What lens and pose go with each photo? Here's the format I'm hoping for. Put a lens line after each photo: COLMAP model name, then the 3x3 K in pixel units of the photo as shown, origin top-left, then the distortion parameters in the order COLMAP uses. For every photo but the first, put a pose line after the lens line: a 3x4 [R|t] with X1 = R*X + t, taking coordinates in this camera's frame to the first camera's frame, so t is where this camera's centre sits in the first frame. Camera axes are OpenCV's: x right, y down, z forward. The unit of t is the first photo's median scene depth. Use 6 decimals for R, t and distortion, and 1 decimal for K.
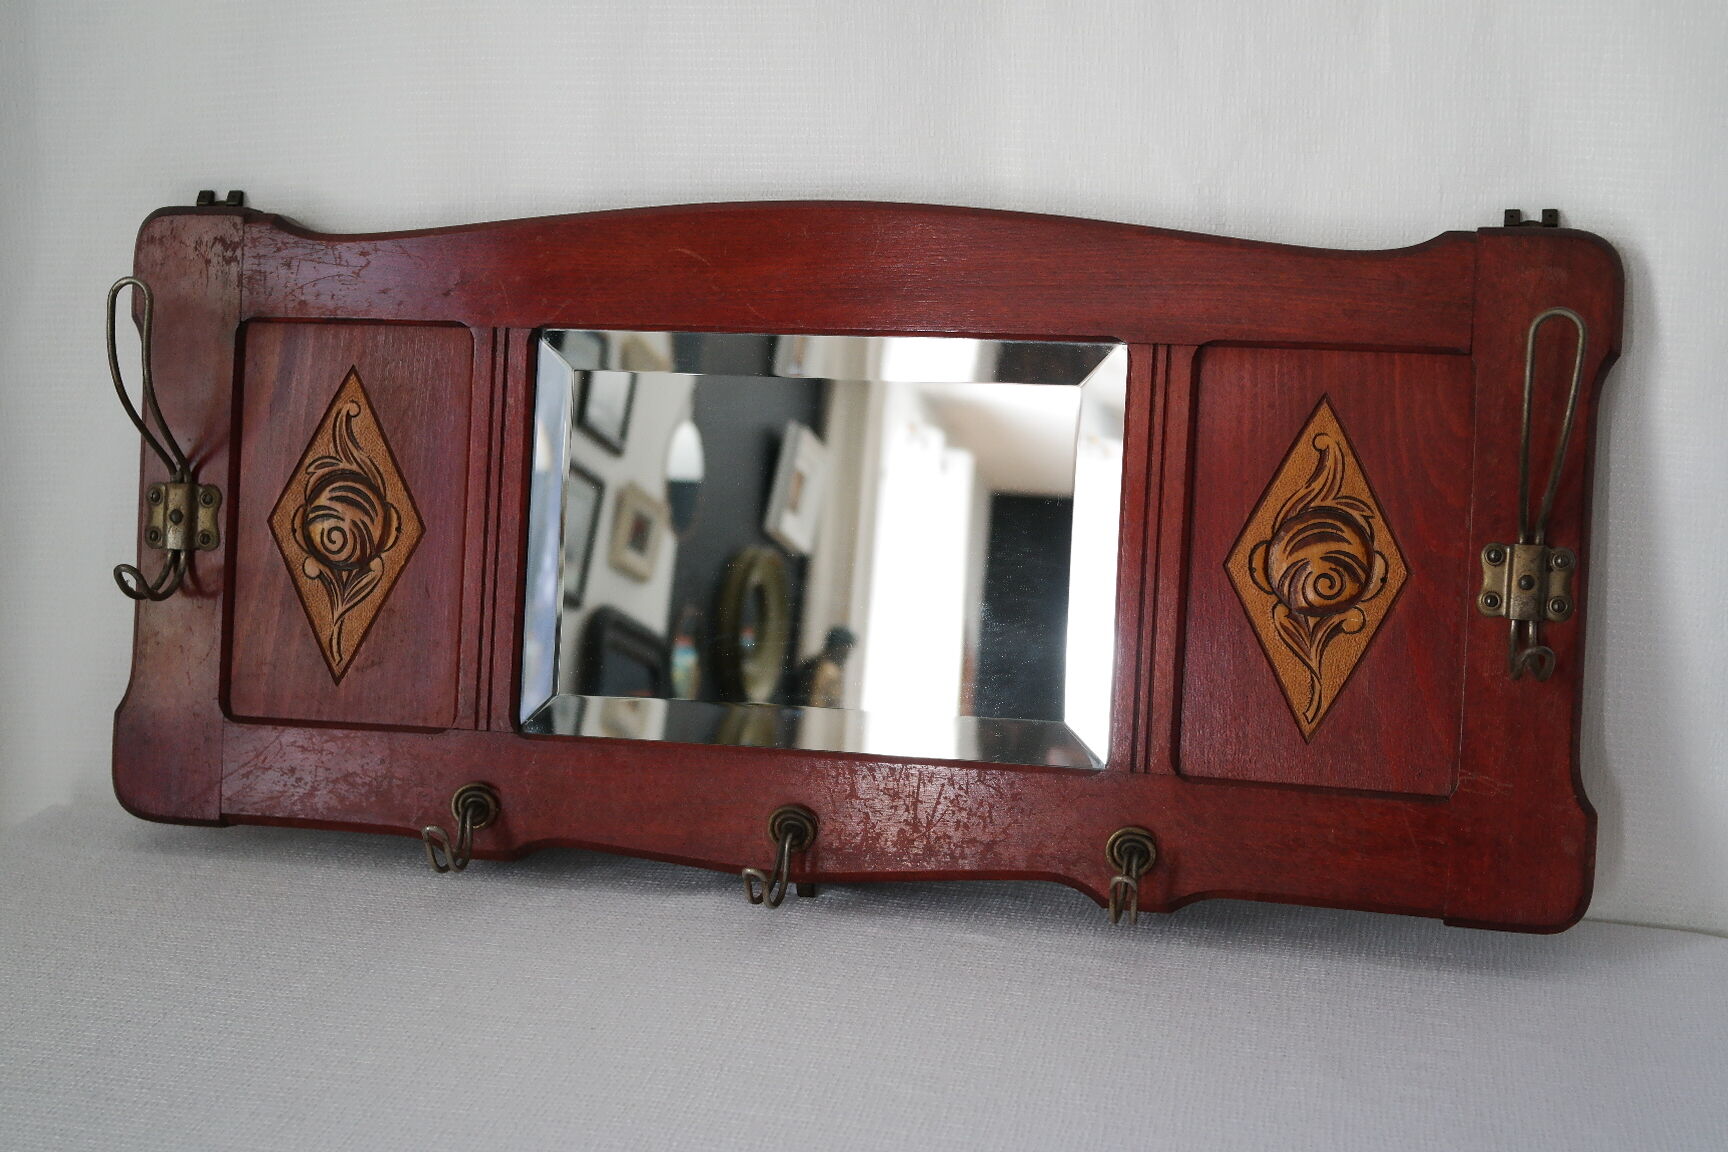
lens RADIAL K [[2573.7, 0, 861.4], [0, 2573.7, 561.3], [0, 0, 1]] dist [0.065051, 0.000000]
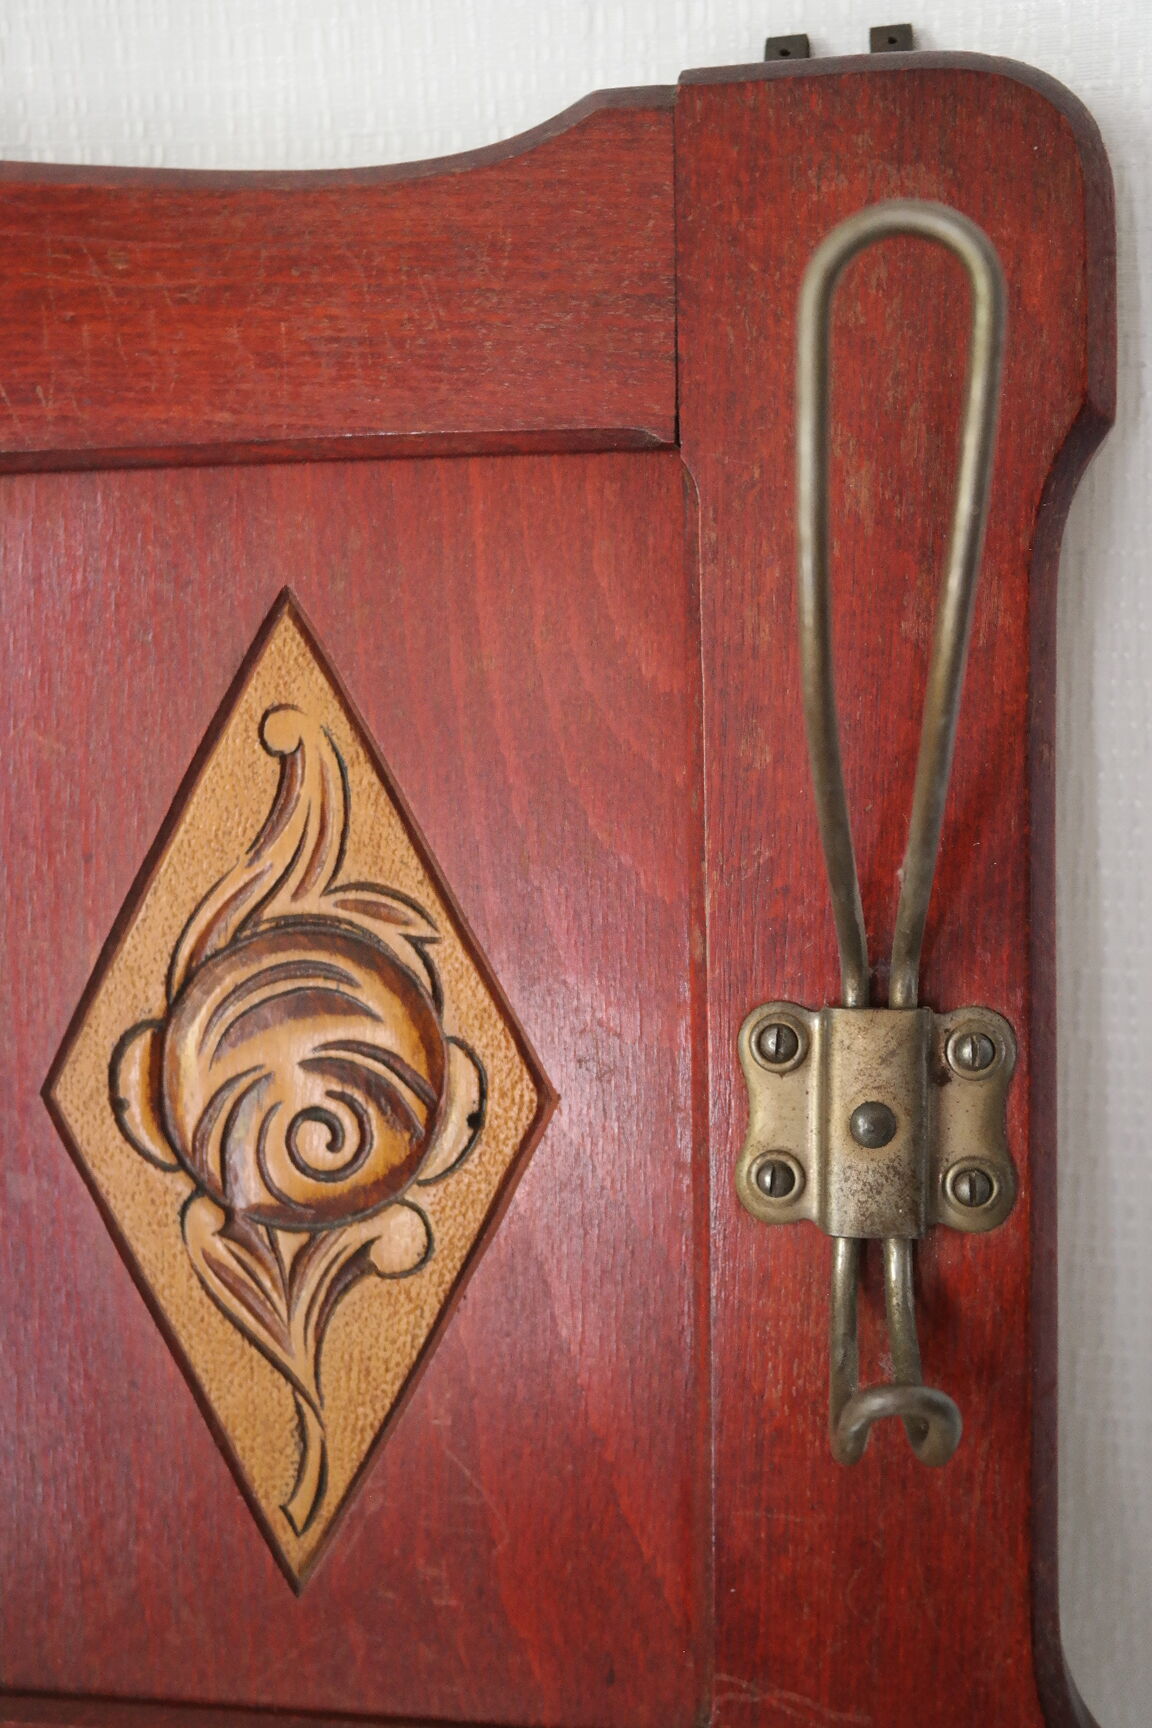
lens RADIAL K [[2045.0, 0, 574.9], [0, 2045.0, 881.8], [0, 0, 1]] dist [0.021417, 0.000000]
pose [[0.997262, -0.060550, 0.042456, 0.205973], [0.059369, 0.997828, 0.028532, -0.031628], [-0.044091, -0.025933, 0.998691, 0.727023]]
